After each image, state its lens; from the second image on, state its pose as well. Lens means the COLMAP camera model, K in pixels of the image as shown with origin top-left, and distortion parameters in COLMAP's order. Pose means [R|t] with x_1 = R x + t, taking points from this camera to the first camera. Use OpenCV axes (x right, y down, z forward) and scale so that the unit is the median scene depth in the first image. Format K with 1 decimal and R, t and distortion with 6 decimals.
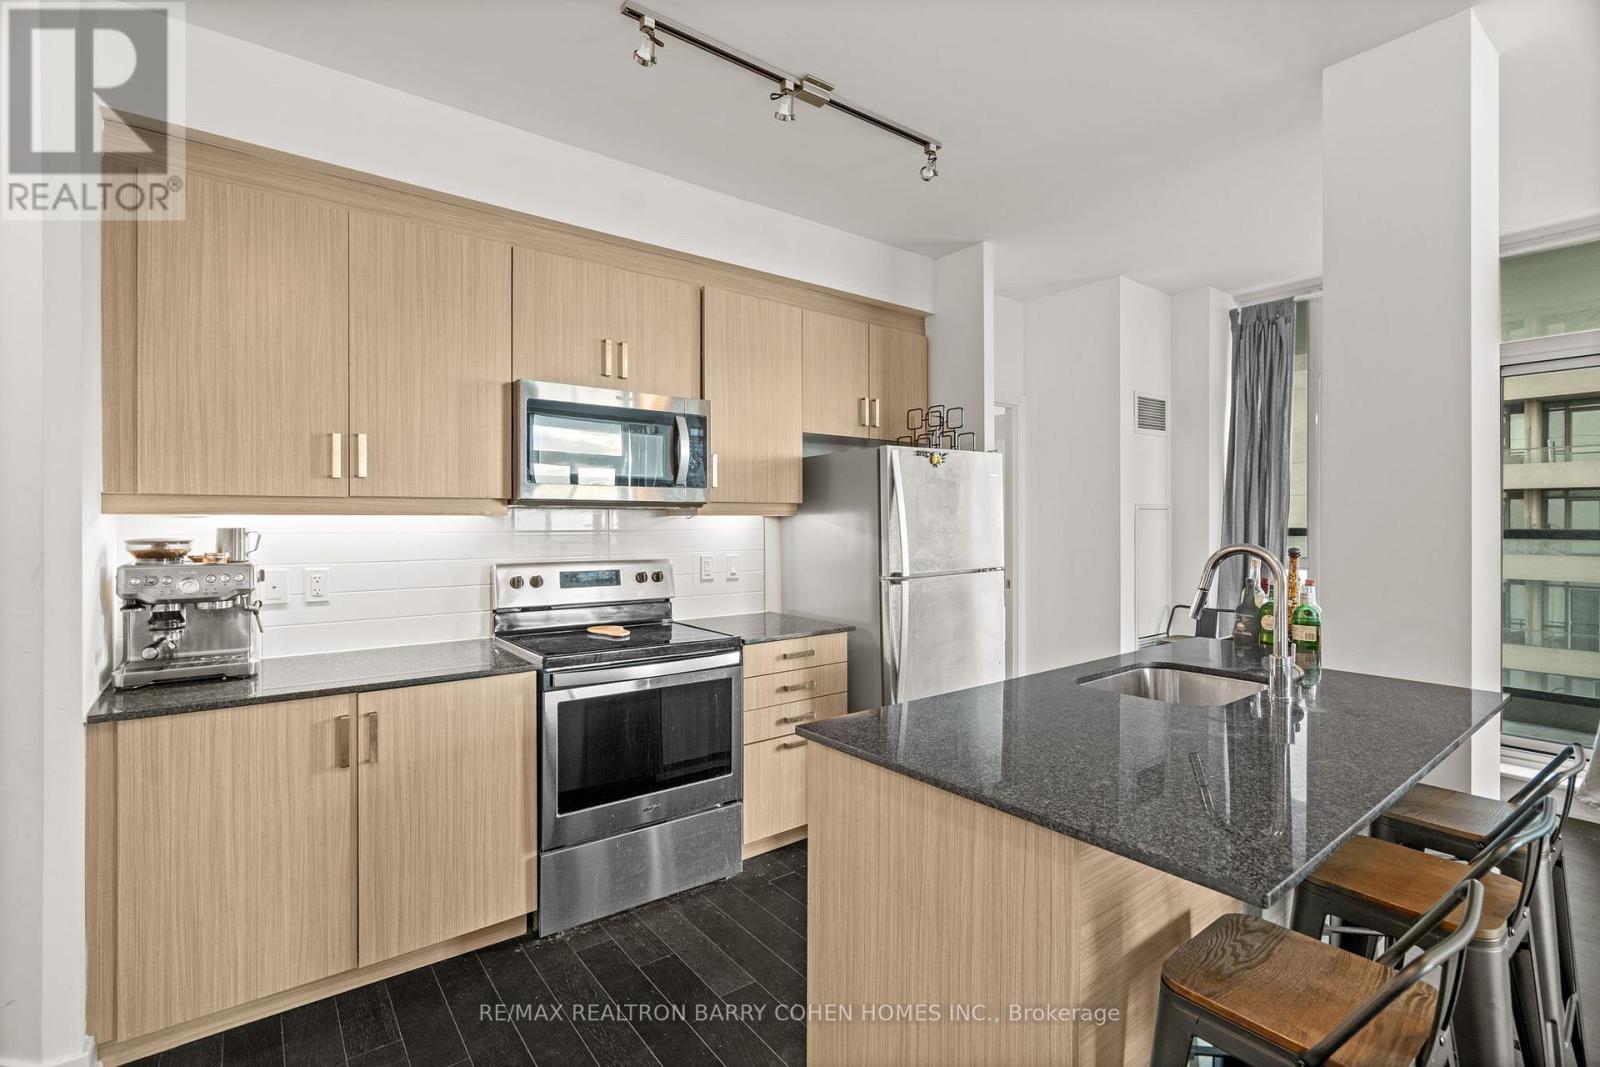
lens RADIAL K [[737.2, 0, 799.0], [0, 737.2, 523.3], [0, 0, 1]] dist [-0.002855, 0.003623]
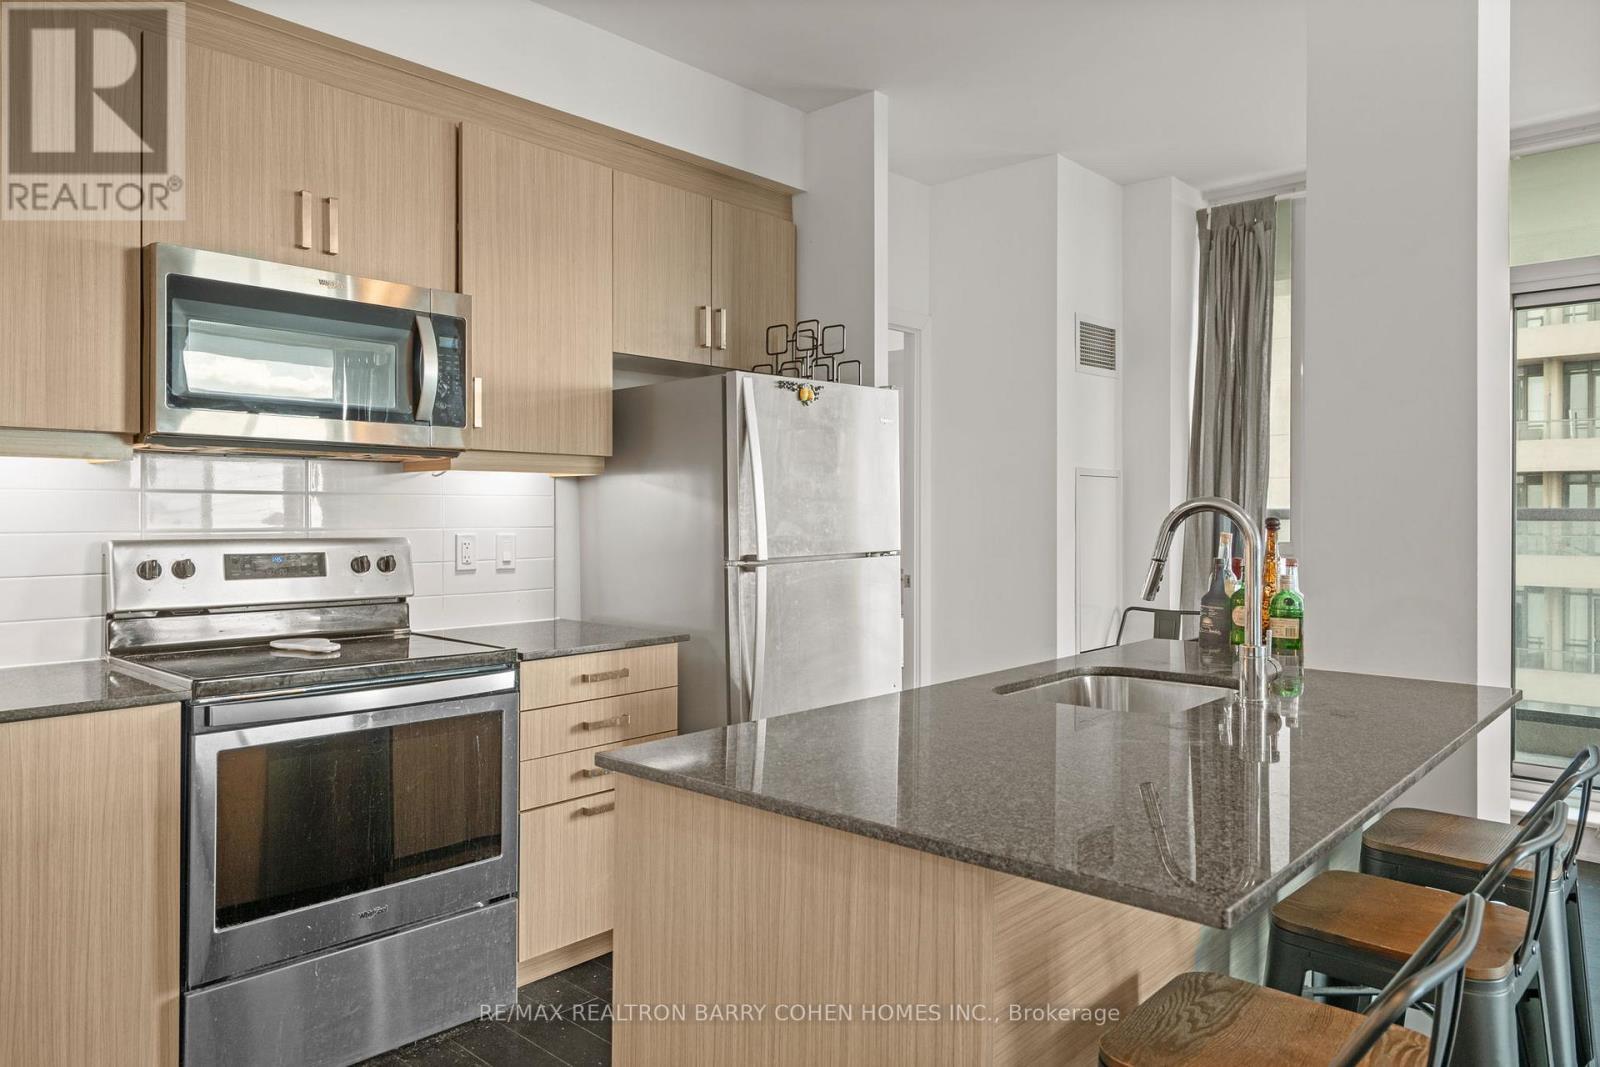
lens RADIAL K [[1072.7, 0, 798.9], [0, 1072.7, 511.7], [0, 0, 1]] dist [0.012039, 0.000457]
pose [[0.985148, 0.003863, 0.171664, 0.005190], [-0.003242, 0.999987, -0.003903, 0.032424], [-0.171677, 0.003288, 0.985148, -0.001286]]
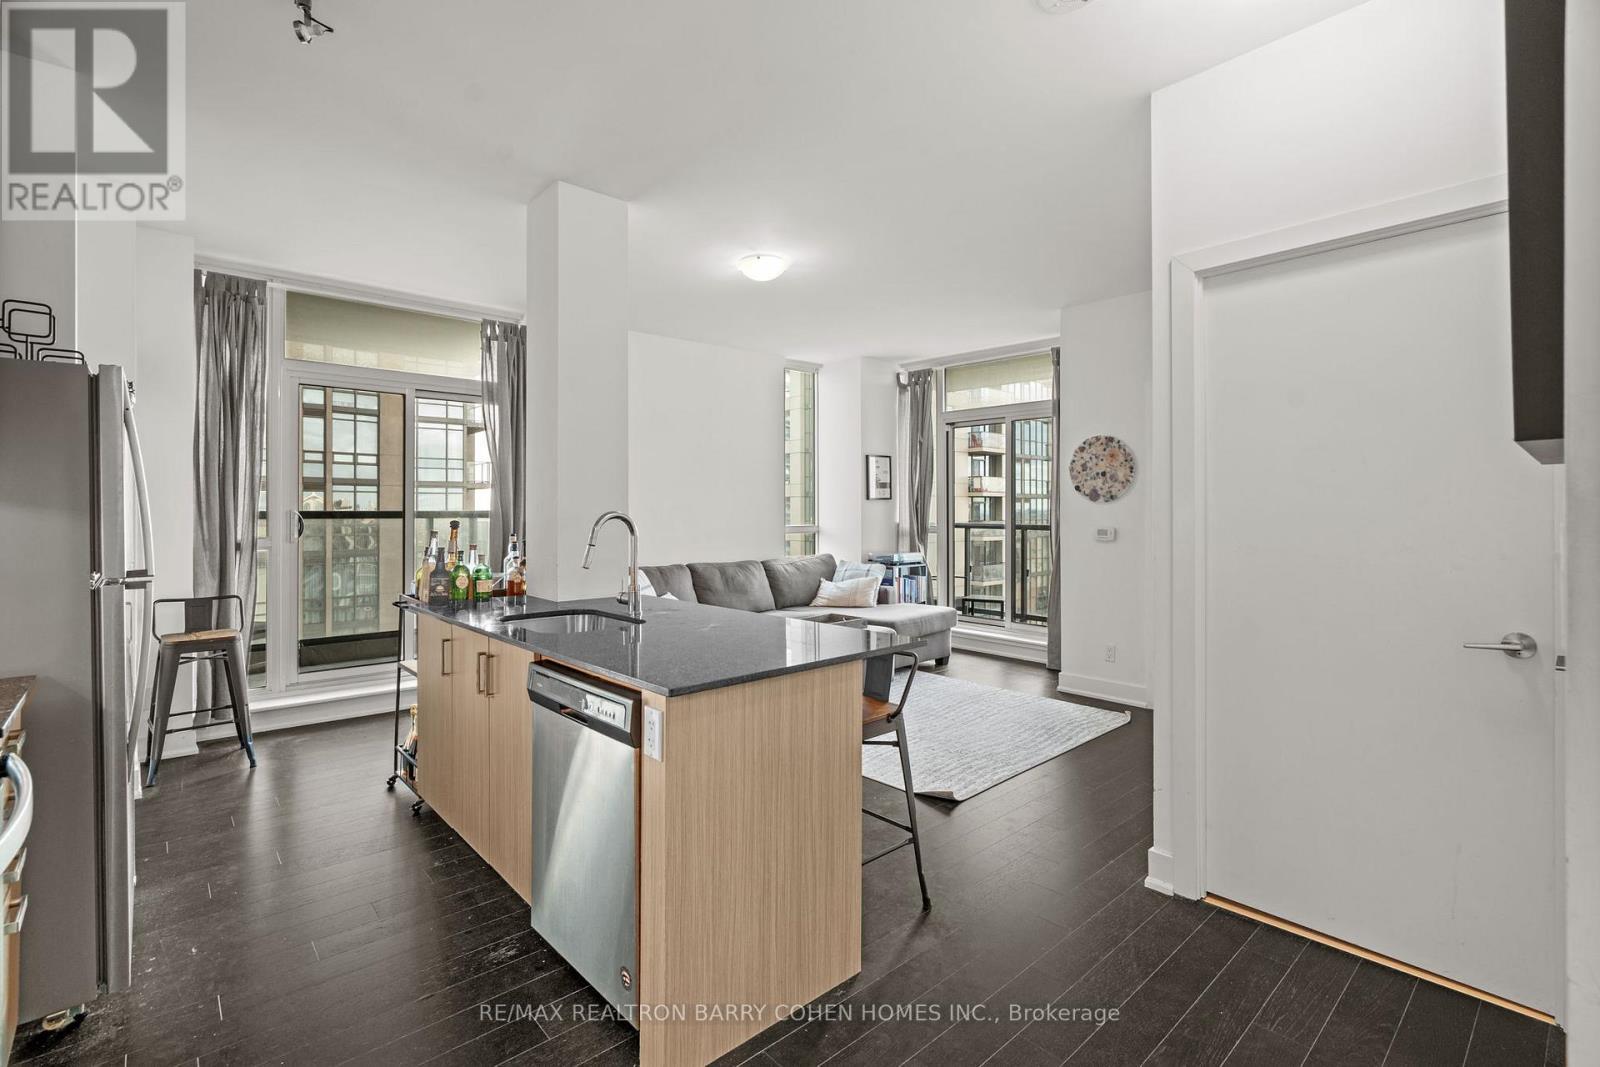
lens RADIAL K [[733.3, 0, 793.6], [0, 733.3, 507.0], [0, 0, 1]] dist [-0.001819, 0.004117]
pose [[-0.078750, 0.006534, 0.996873, -0.583456], [0.003433, 0.999974, -0.006283, 0.020096], [-0.996888, 0.002927, -0.078771, 0.525333]]
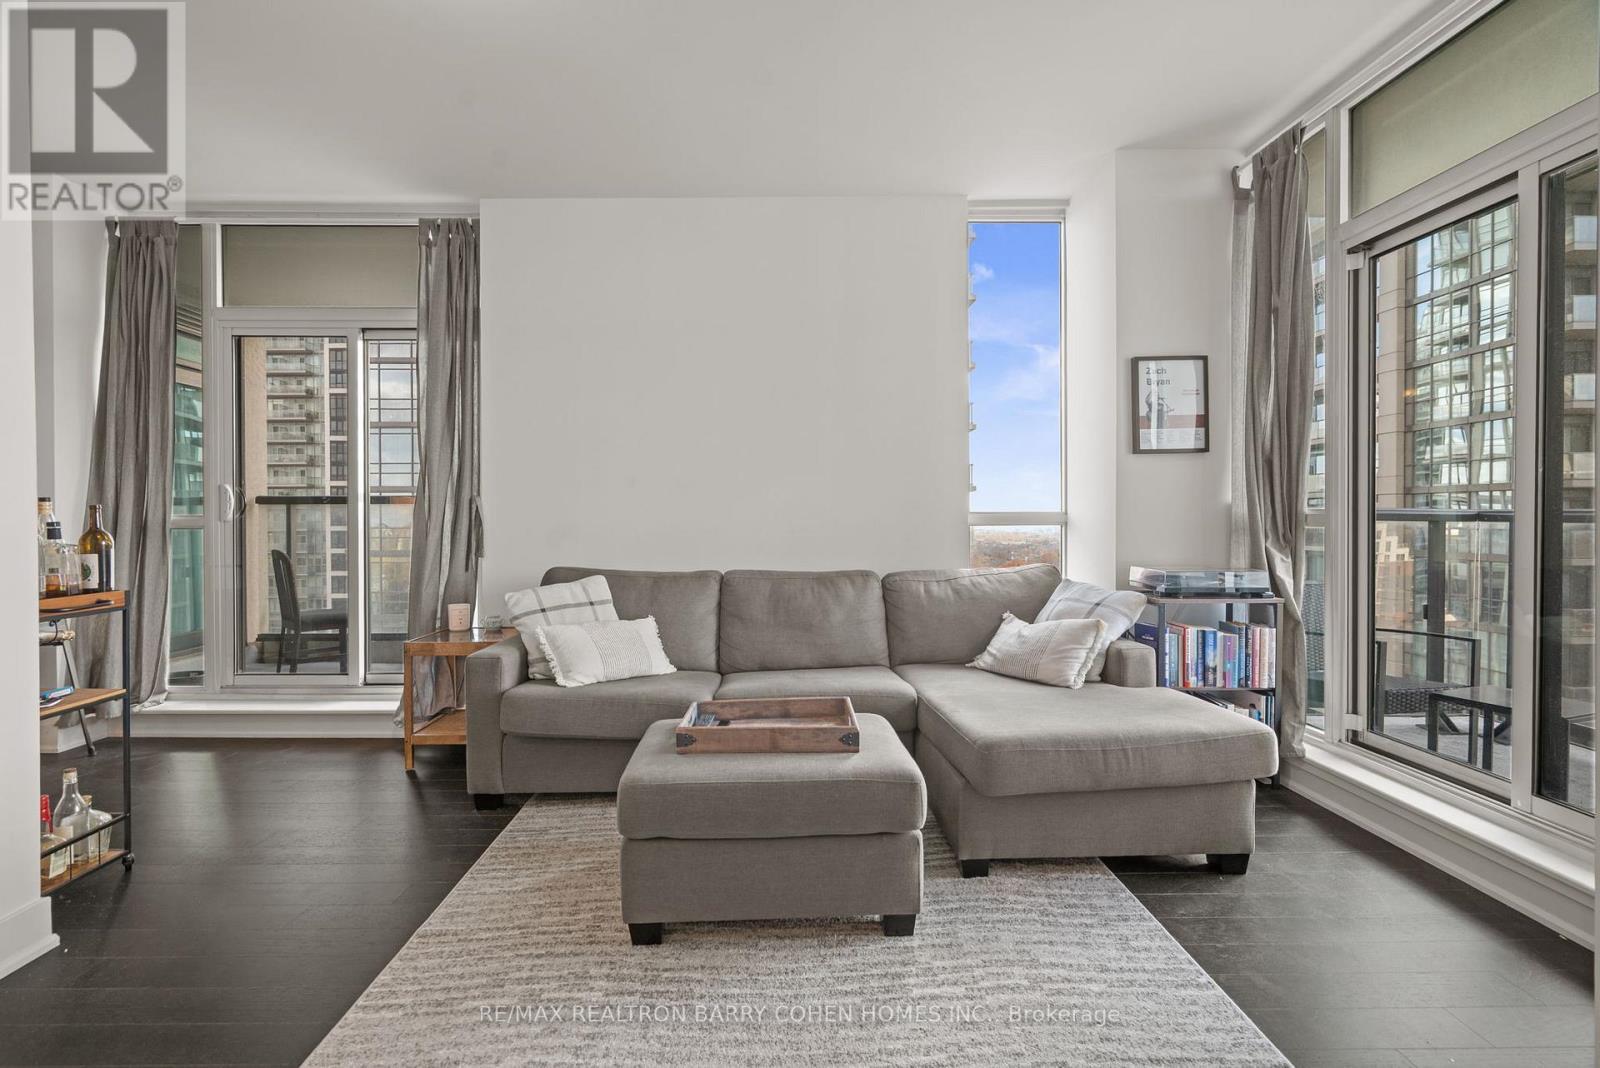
lens RADIAL K [[737.2, 0, 799.0], [0, 737.2, 523.8], [0, 0, 1]] dist [-0.002855, 0.003623]
pose [[0.595878, -0.006505, 0.803048, 0.605627], [0.004185, 0.999979, 0.004995, 0.083716], [-0.803064, 0.000384, 0.595893, -0.181875]]
